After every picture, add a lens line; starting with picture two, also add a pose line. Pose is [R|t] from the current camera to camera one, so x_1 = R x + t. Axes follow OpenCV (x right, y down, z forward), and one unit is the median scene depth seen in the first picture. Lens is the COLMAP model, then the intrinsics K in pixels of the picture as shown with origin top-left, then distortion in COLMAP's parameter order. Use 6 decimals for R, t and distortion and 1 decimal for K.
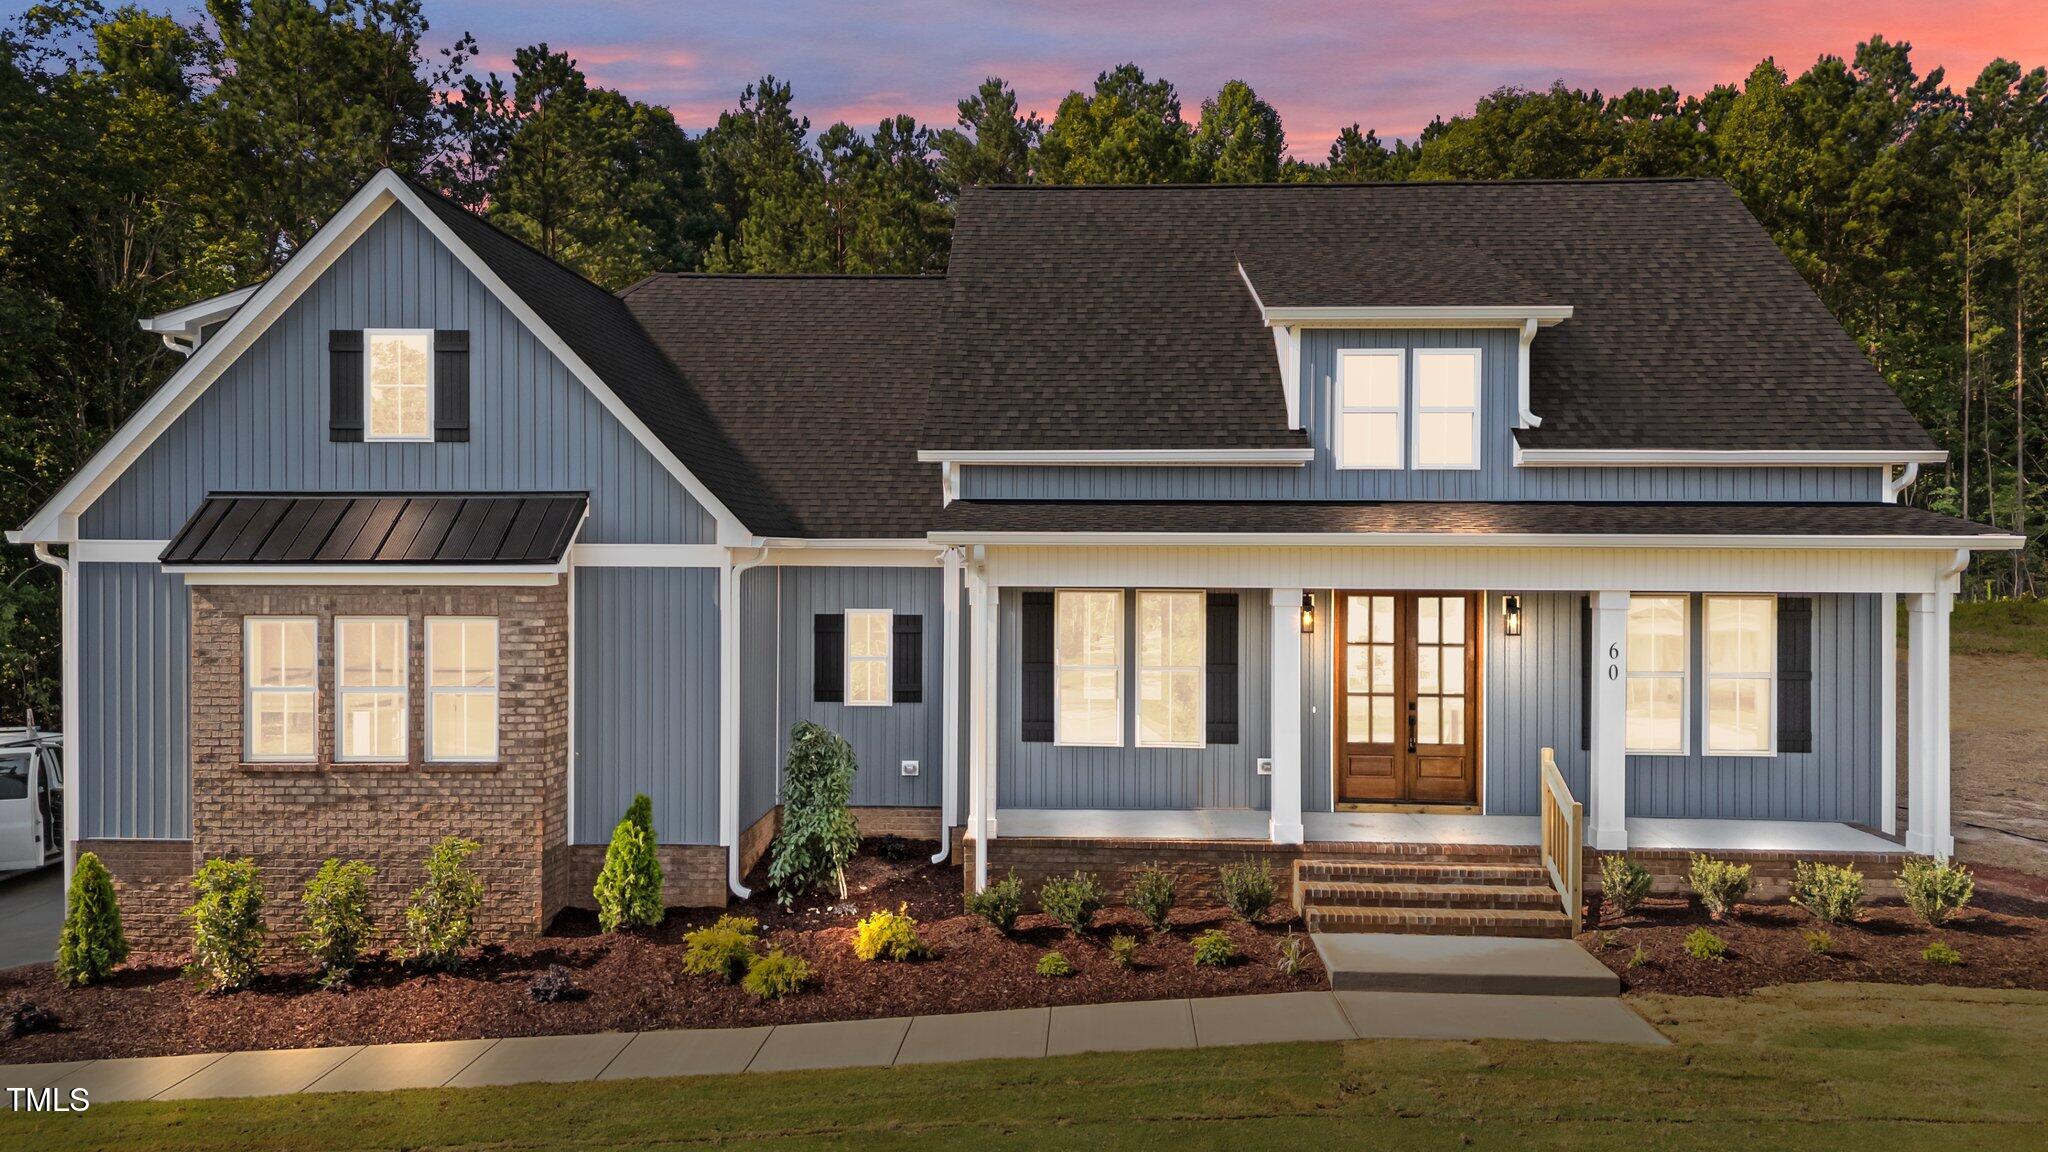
lens RADIAL K [[1491.2, 0, 1016.0], [0, 1491.2, 572.4], [0, 0, 1]] dist [0.064273, -0.058639]
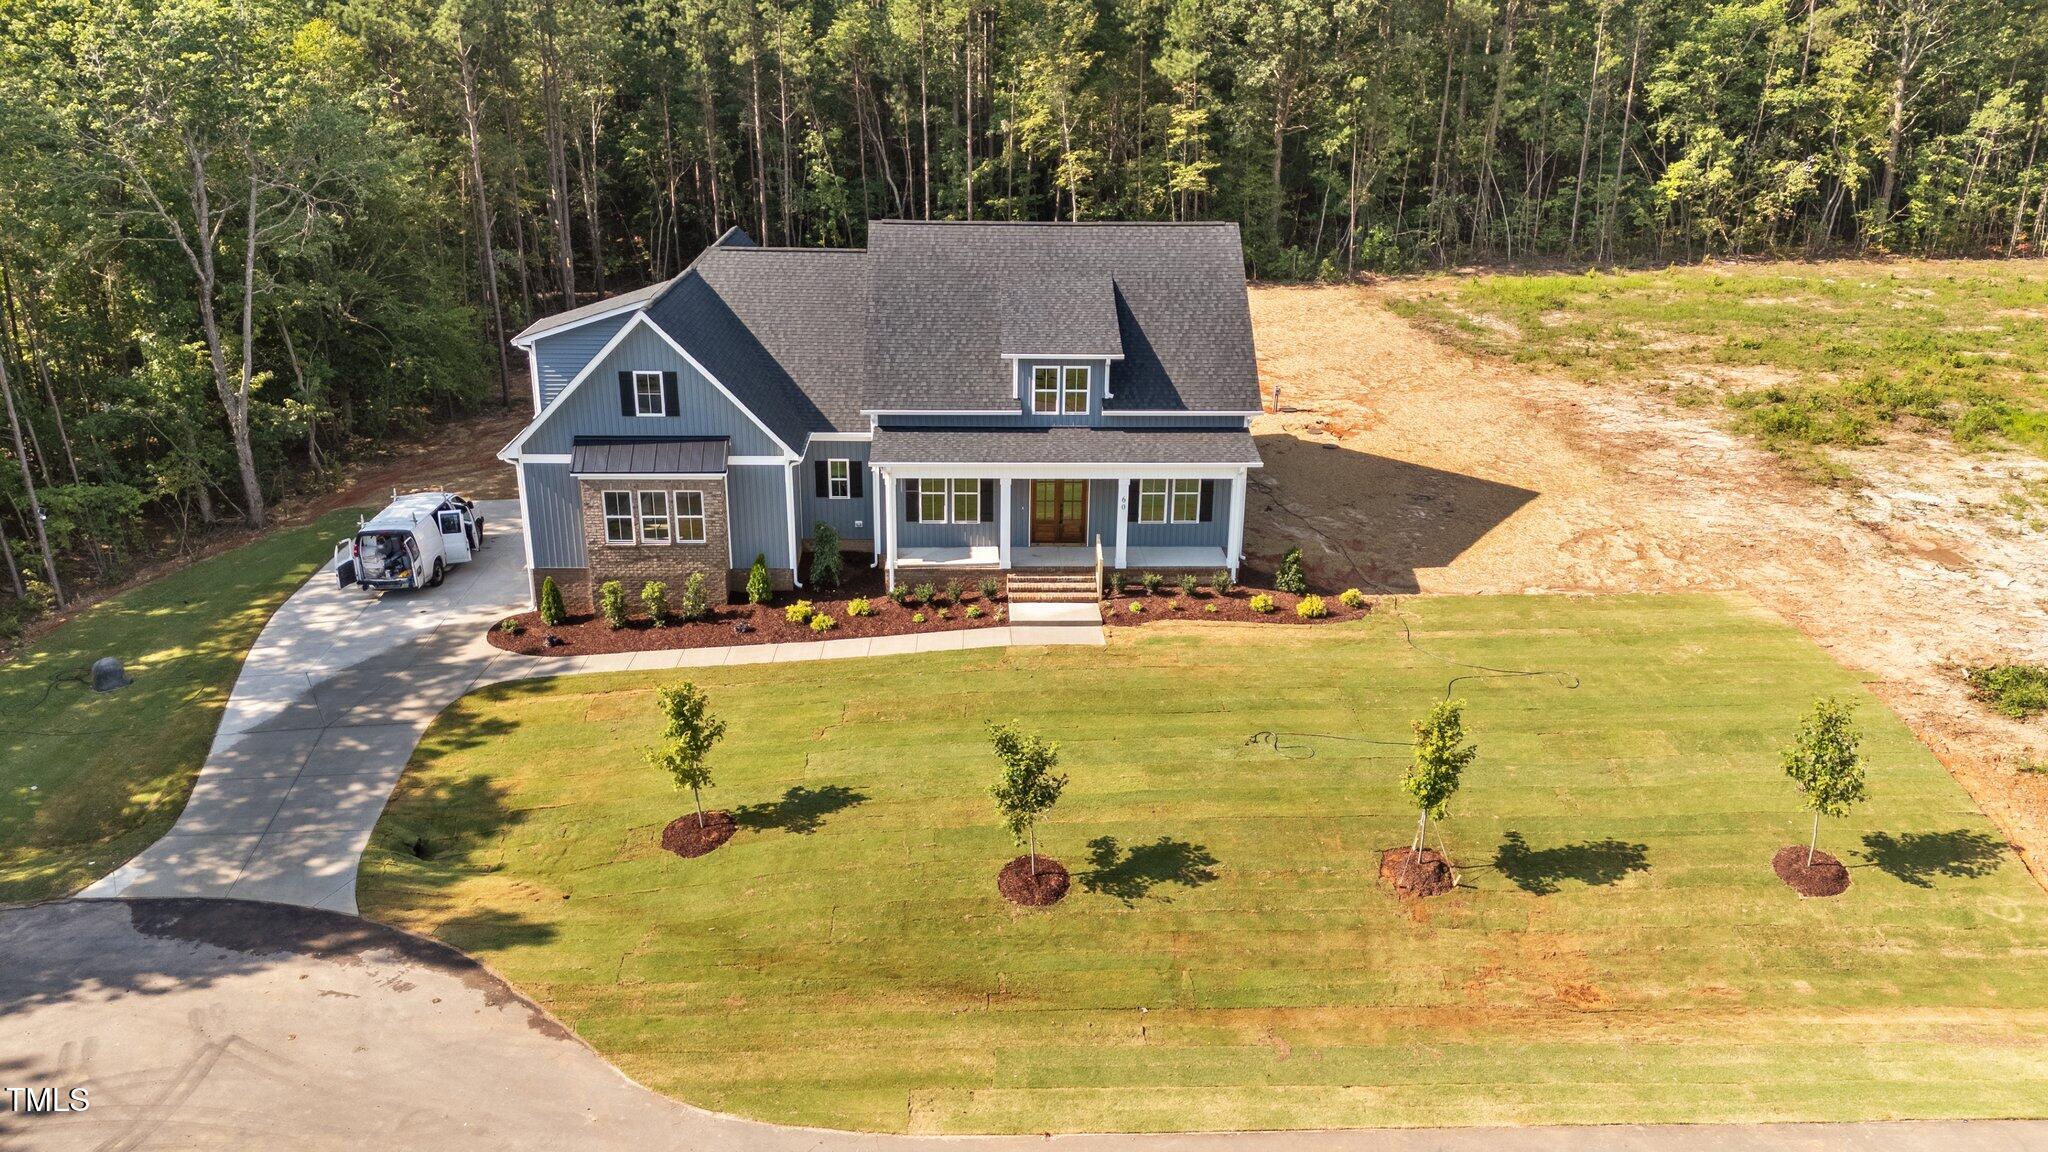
lens RADIAL K [[1491.2, 0, 1028.1], [0, 1491.2, 583.7], [0, 0, 1]] dist [0.064273, -0.058639]
pose [[0.996203, -0.020989, 0.084496, -0.005963], [-0.009170, 0.939813, 0.341567, -0.713113], [-0.086580, -0.341045, 0.936052, -1.537491]]
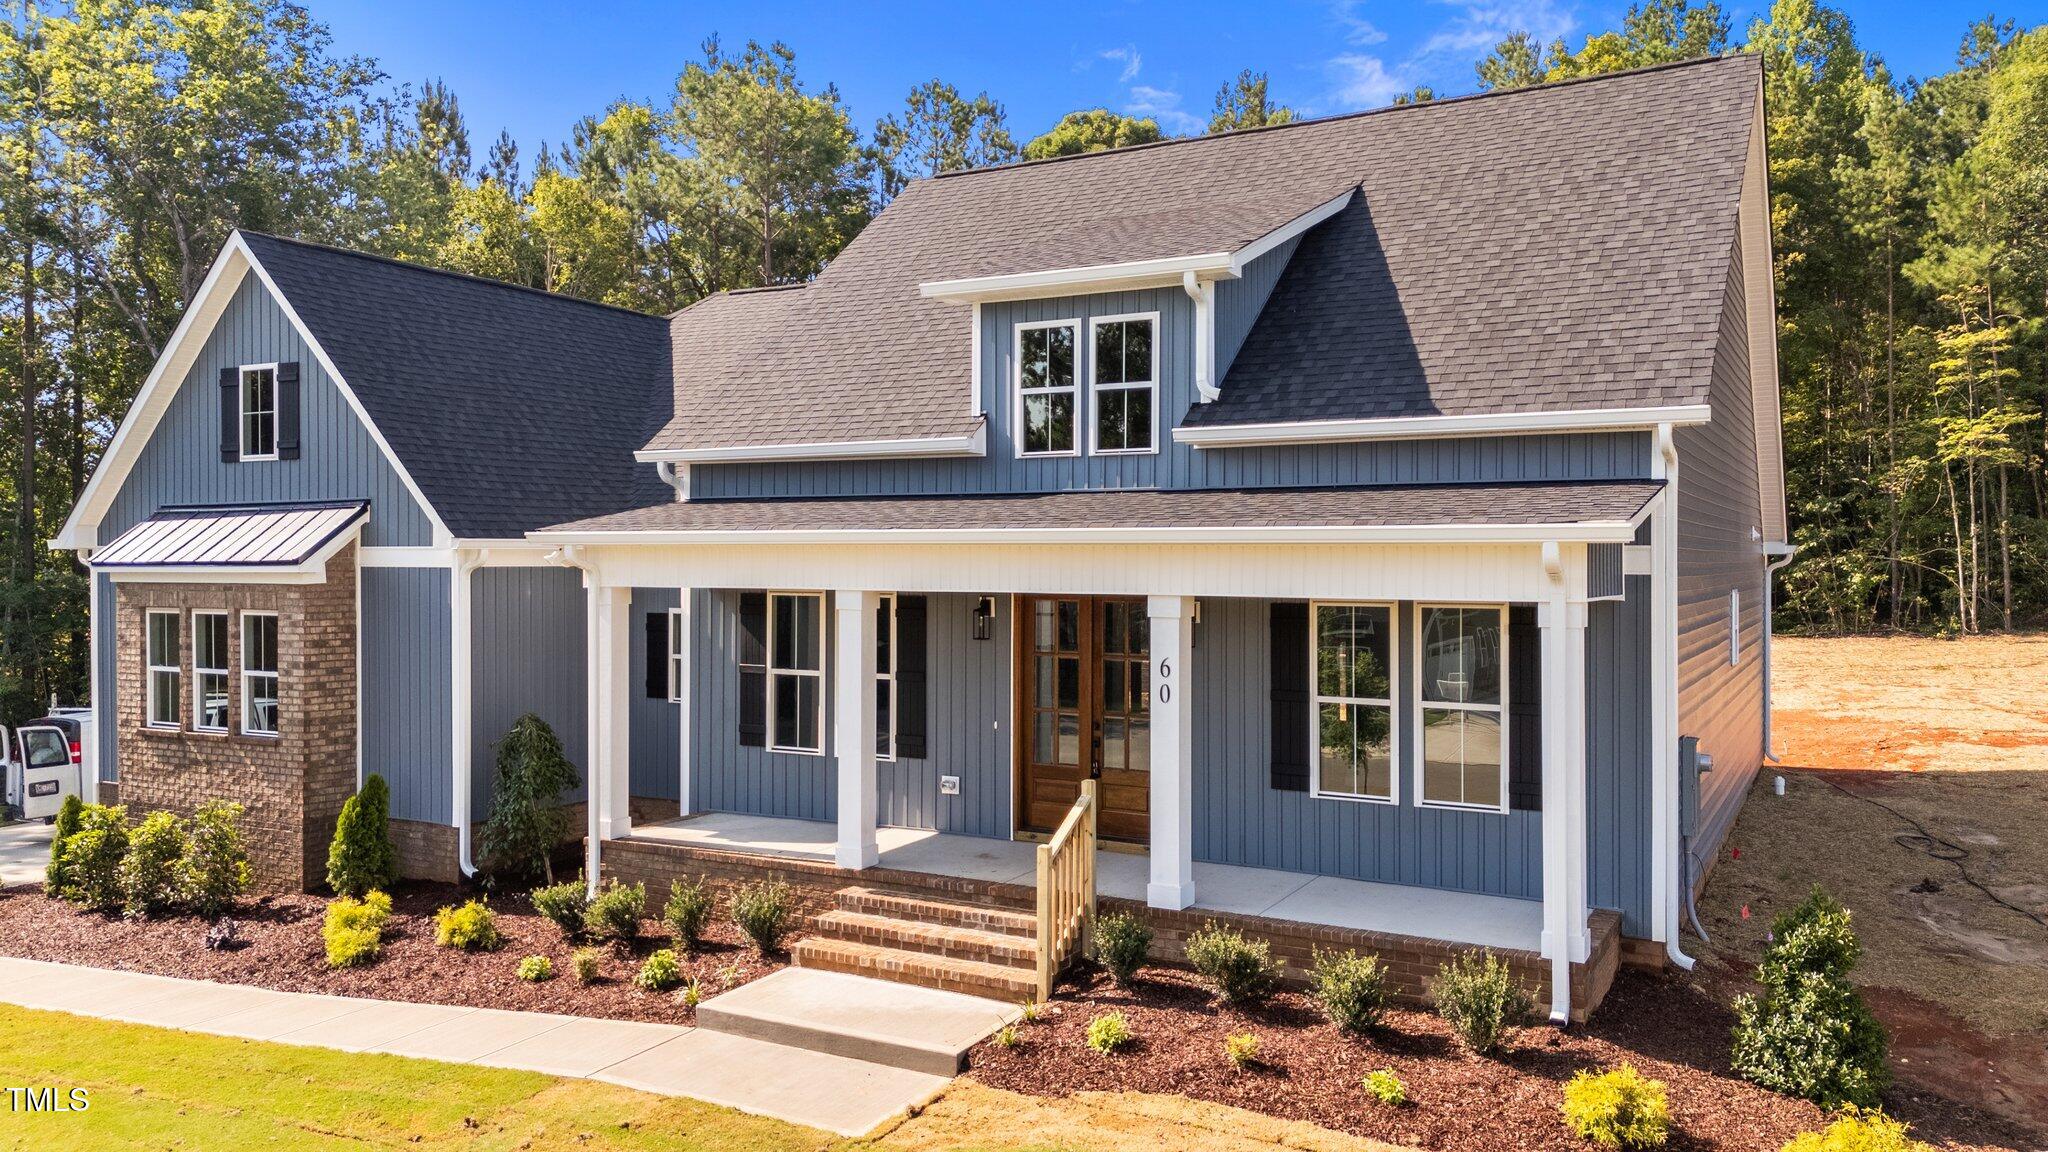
lens RADIAL K [[1491.2, 0, 1035.3], [0, 1491.2, 570.0], [0, 0, 1]] dist [0.064273, -0.058639]
pose [[0.894461, -0.000114, -0.447145, 0.691752], [-0.000008, 1.000000, -0.000271, -0.001331], [0.447145, 0.000246, 0.894461, 0.230084]]
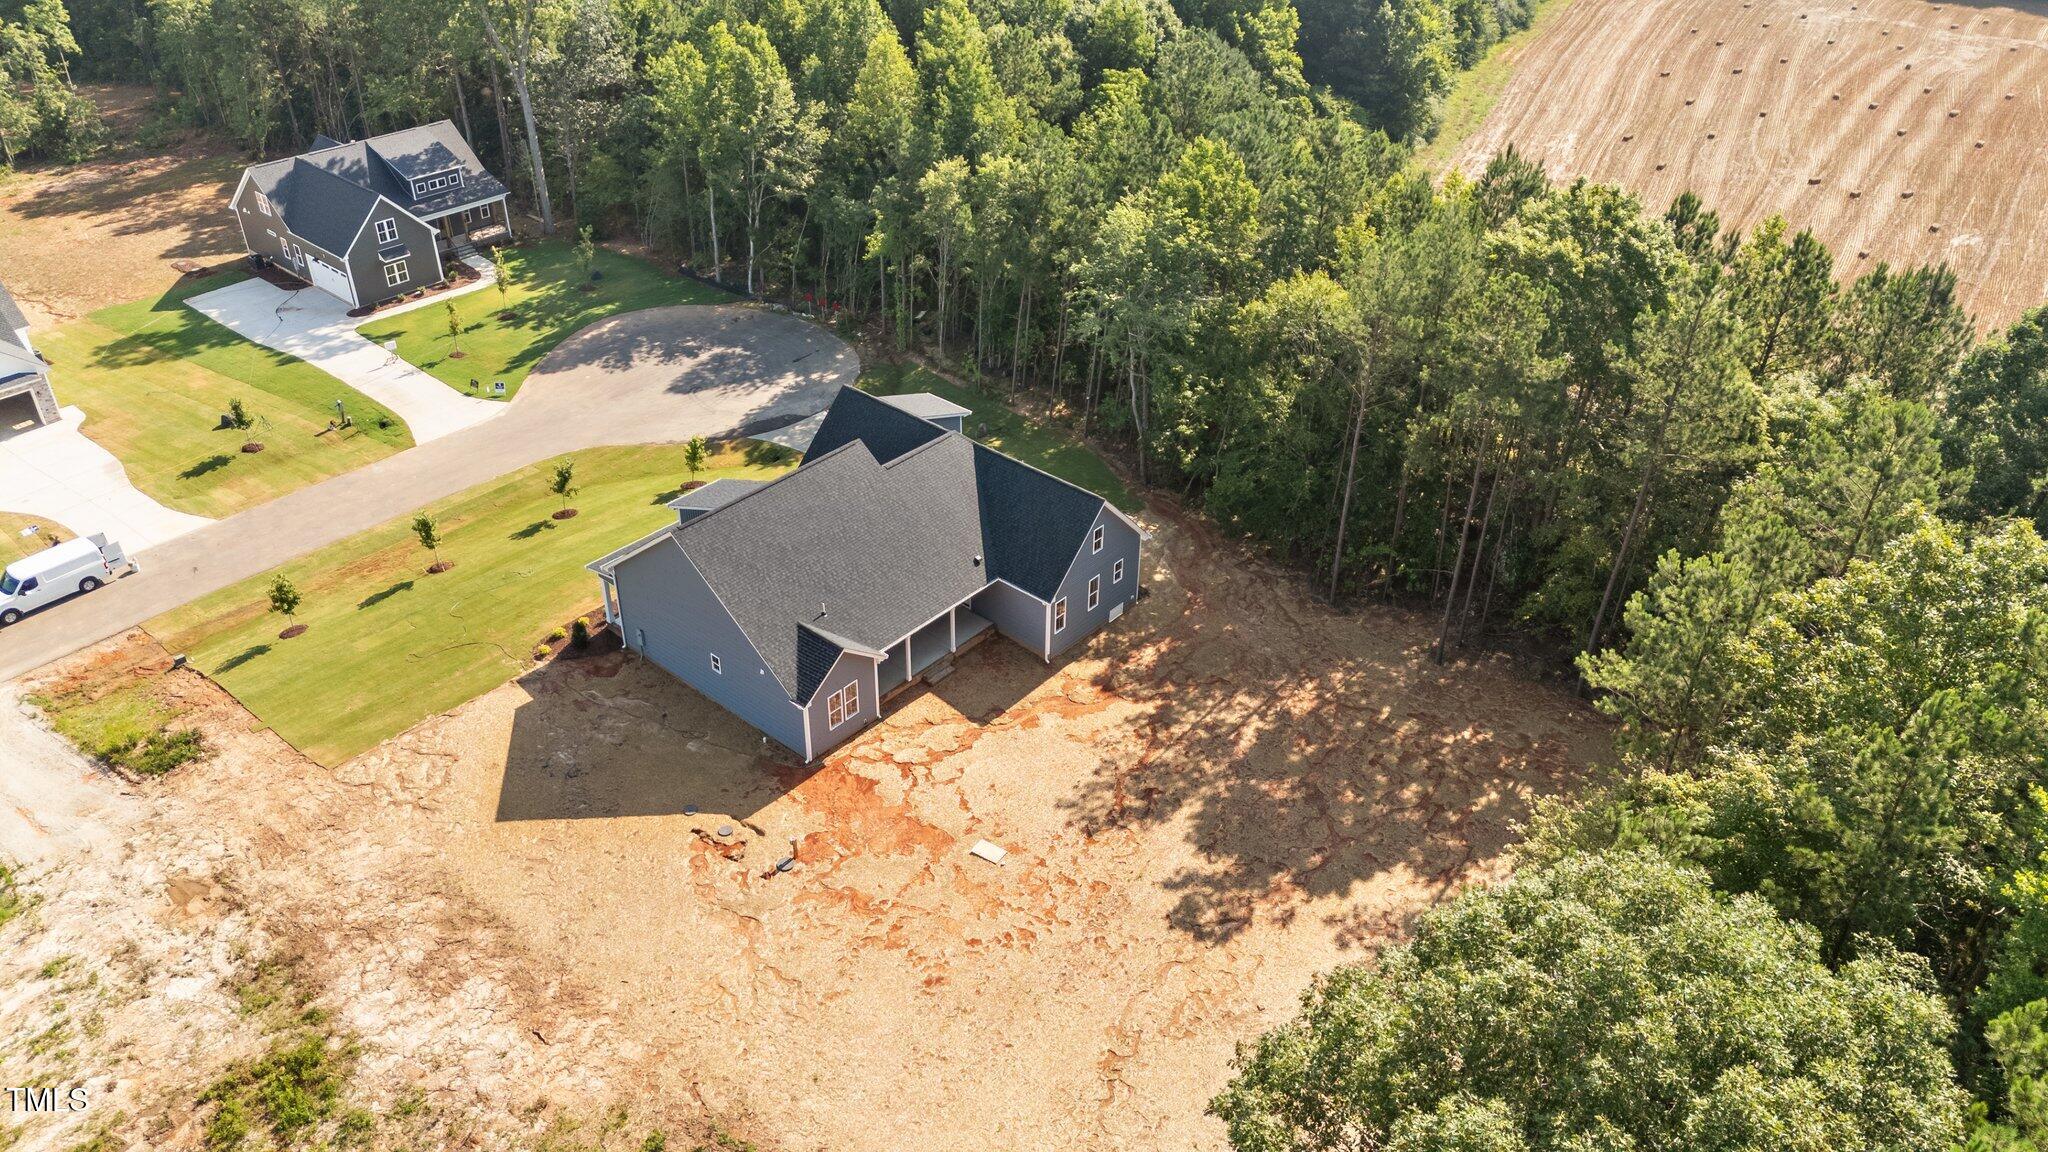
lens RADIAL K [[1491.2, 0, 1025.6], [0, 1491.2, 581.1], [0, 0, 1]] dist [0.064273, -0.058639]
pose [[-0.620446, 0.435056, -0.652513, 2.847305], [-0.024819, 0.820713, 0.570801, -2.692253], [0.783856, 0.370346, -0.498411, 4.375245]]
